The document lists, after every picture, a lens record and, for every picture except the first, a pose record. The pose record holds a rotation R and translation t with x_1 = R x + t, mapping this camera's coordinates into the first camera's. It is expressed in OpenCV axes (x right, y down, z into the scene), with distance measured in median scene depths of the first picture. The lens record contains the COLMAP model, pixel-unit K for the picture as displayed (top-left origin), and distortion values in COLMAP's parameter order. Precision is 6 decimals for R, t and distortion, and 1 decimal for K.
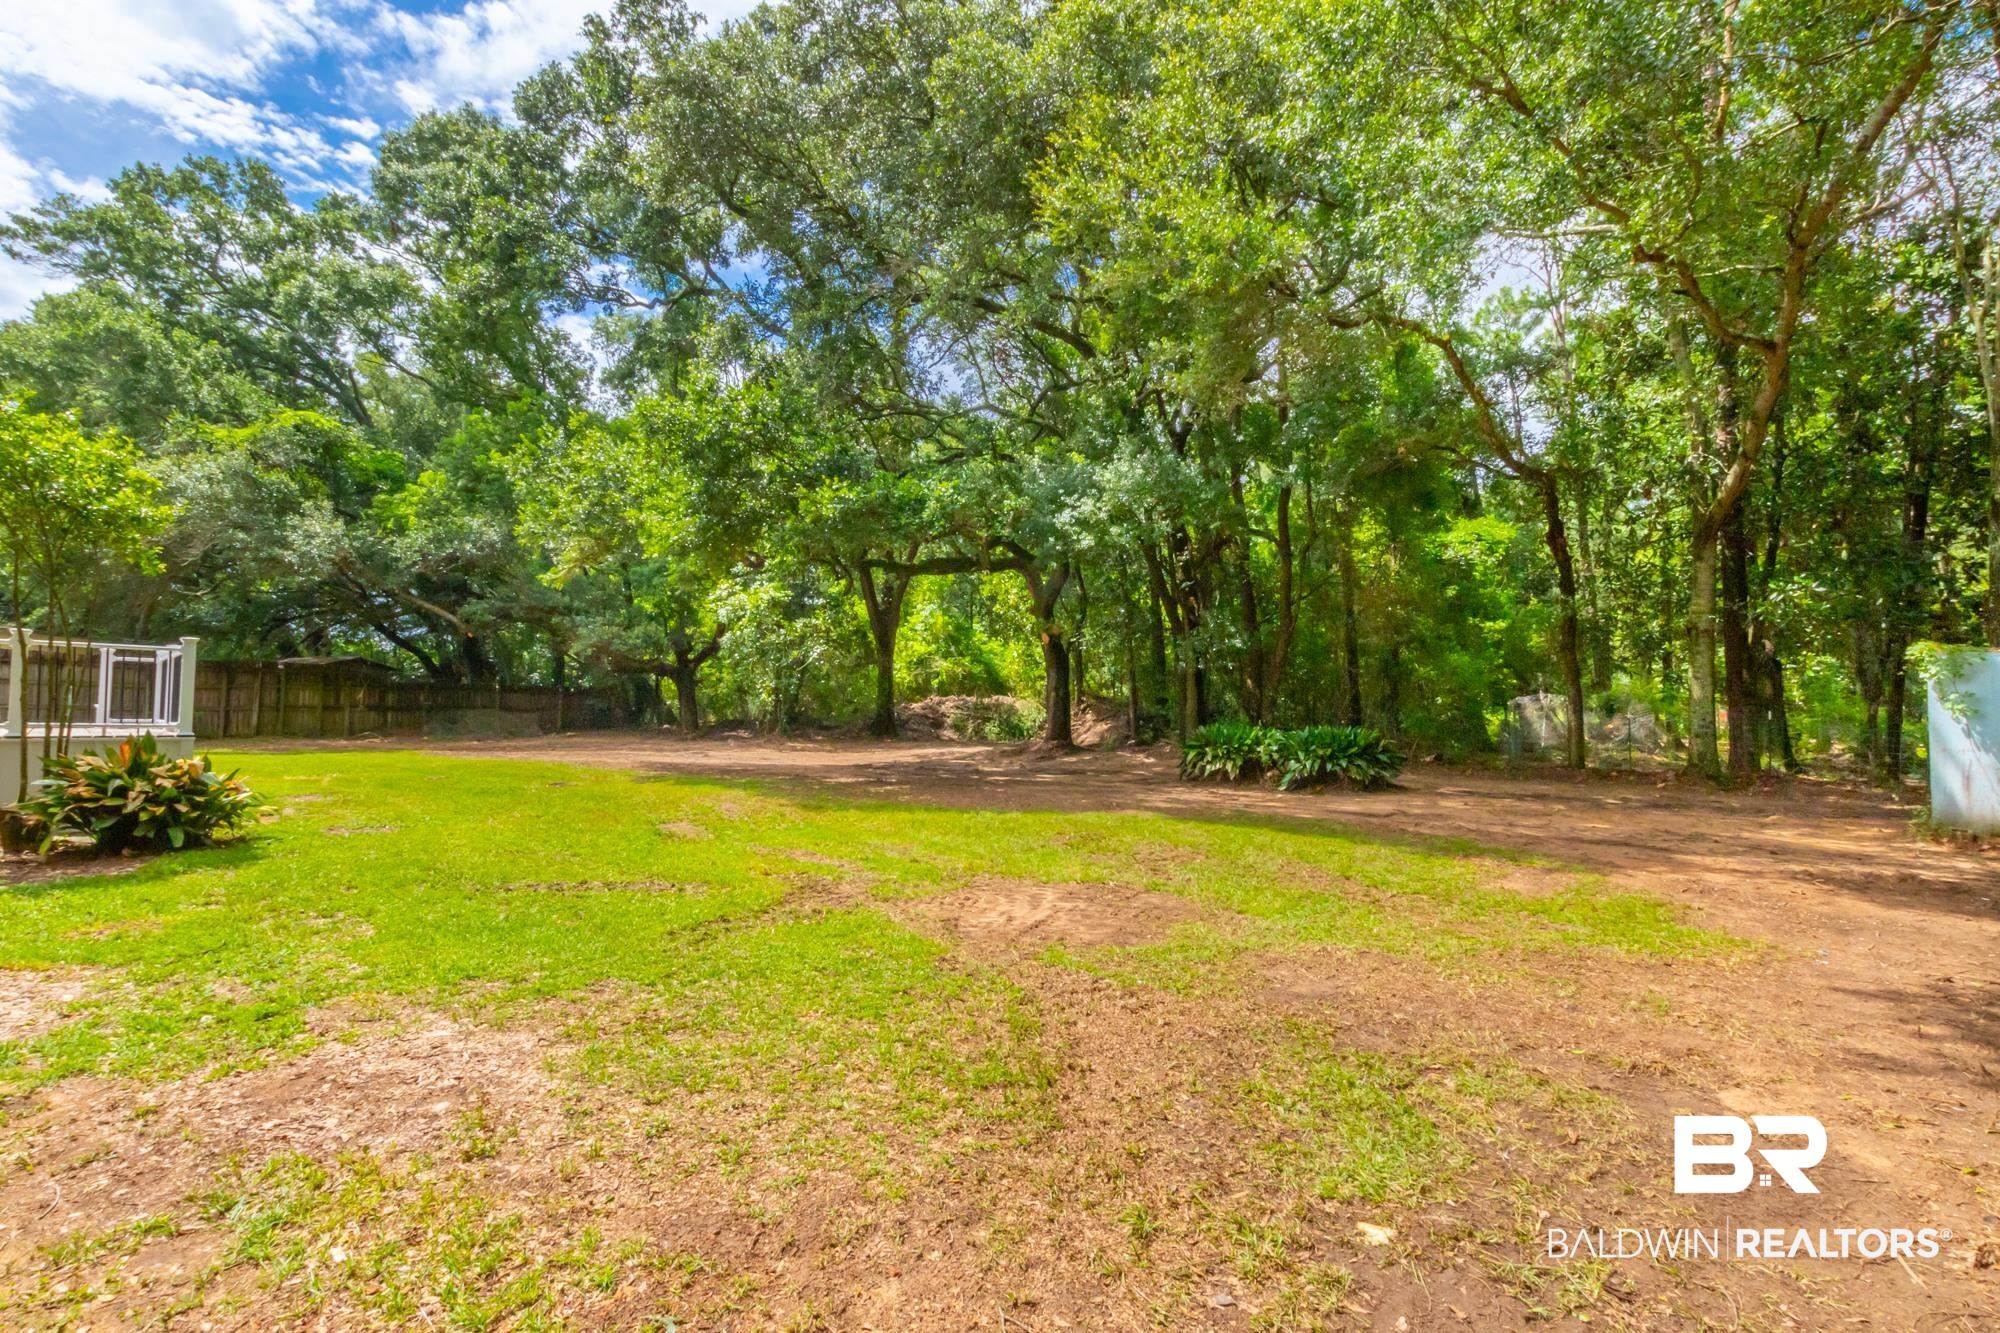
lens RADIAL K [[911.6, 0, 1004.1], [0, 911.6, 672.5], [0, 0, 1]] dist [0.000886, 0.000113]
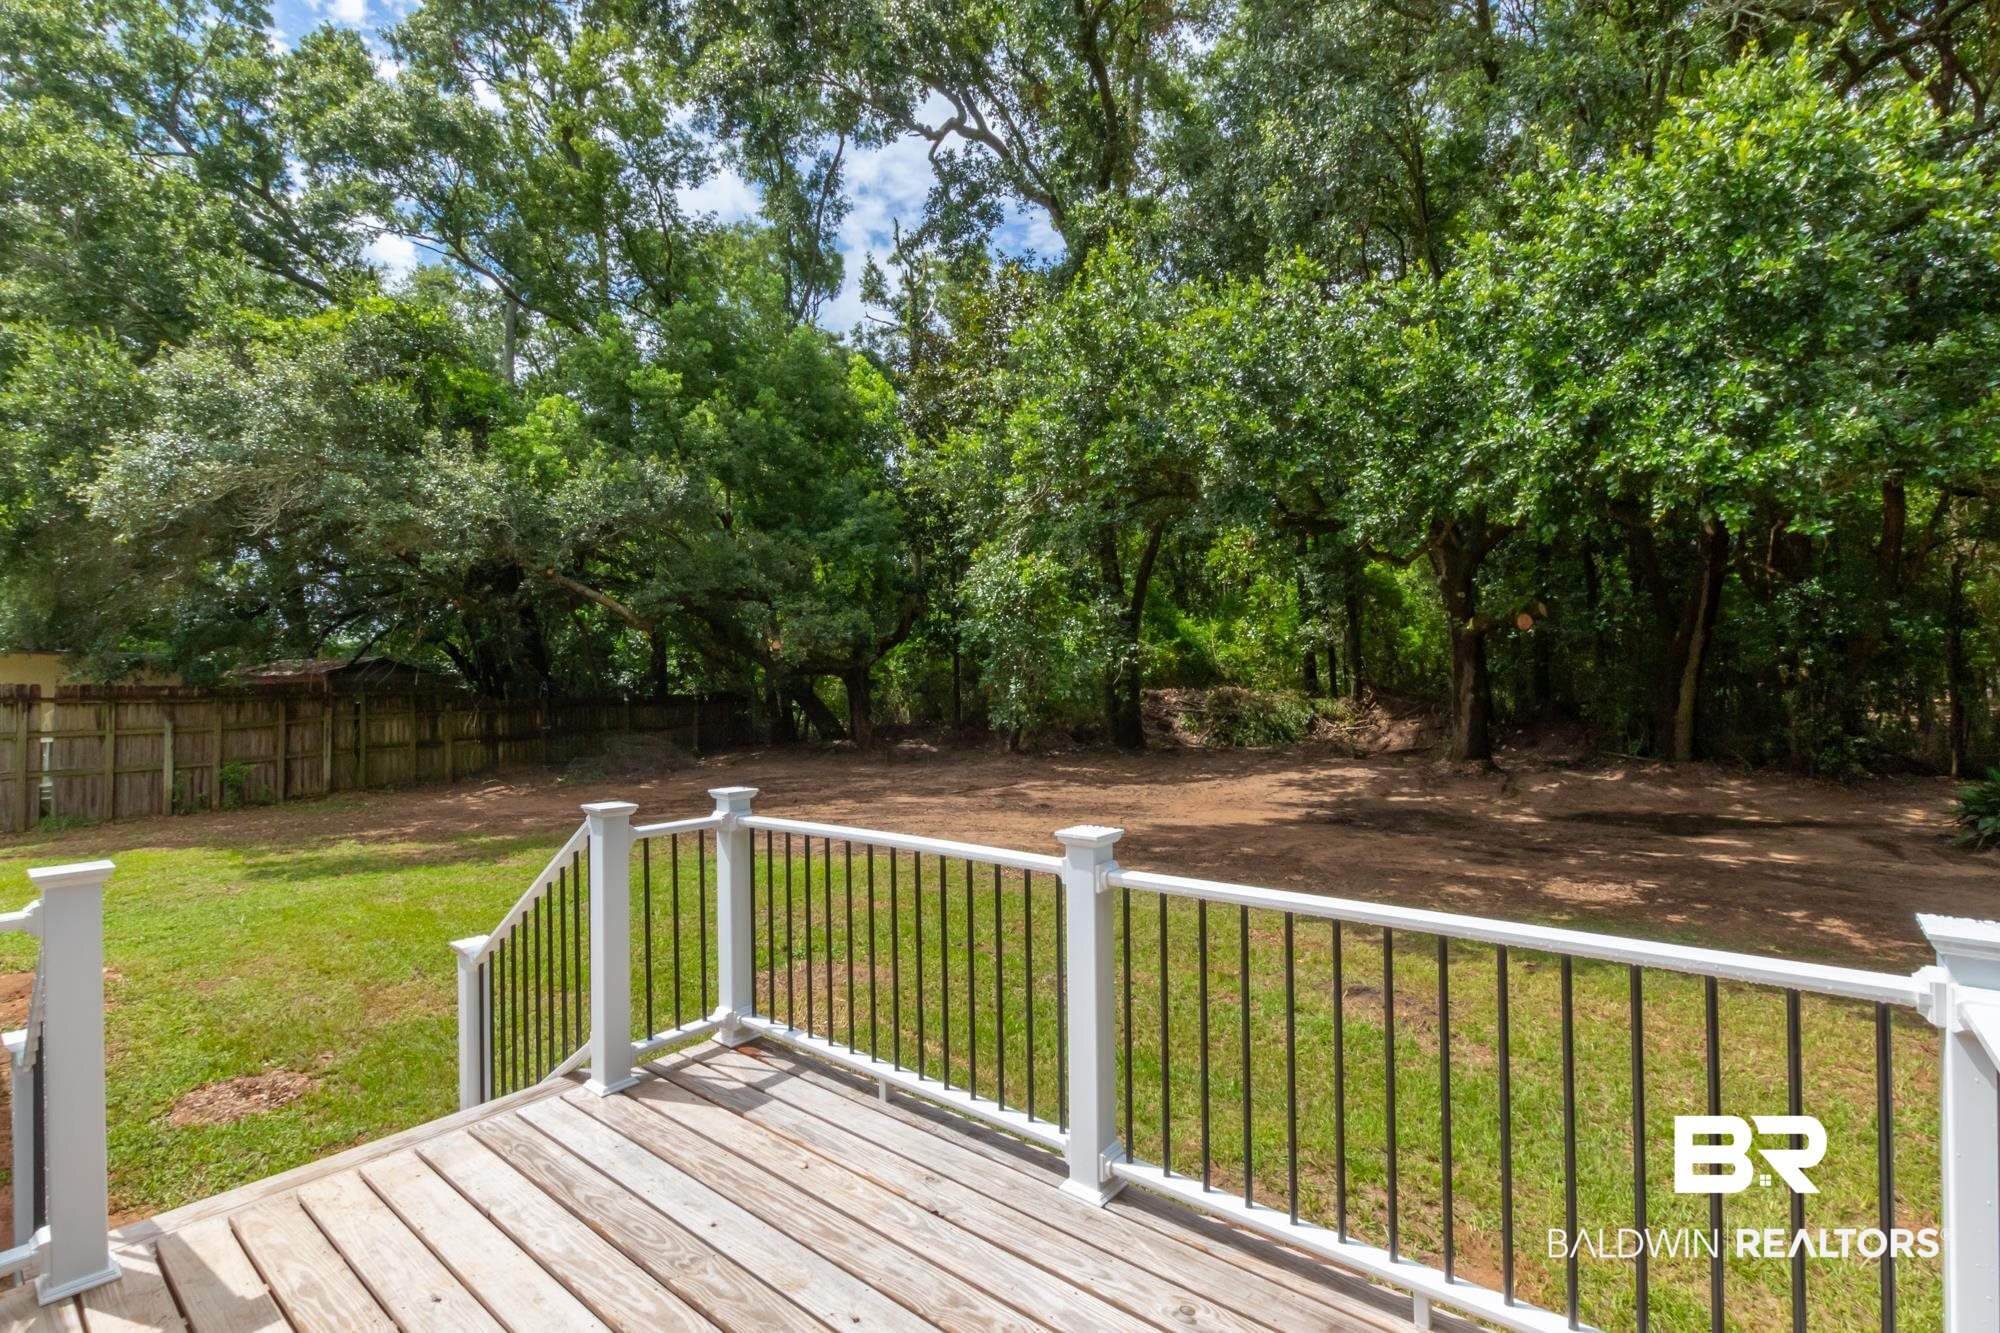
lens RADIAL K [[911.6, 0, 1004.2], [0, 911.6, 669.2], [0, 0, 1]] dist [0.000886, 0.000113]
pose [[0.996785, -0.017975, 0.078080, -0.366374], [0.015618, 0.999407, 0.030686, -0.031578], [-0.078586, -0.029368, 0.996475, 0.292769]]
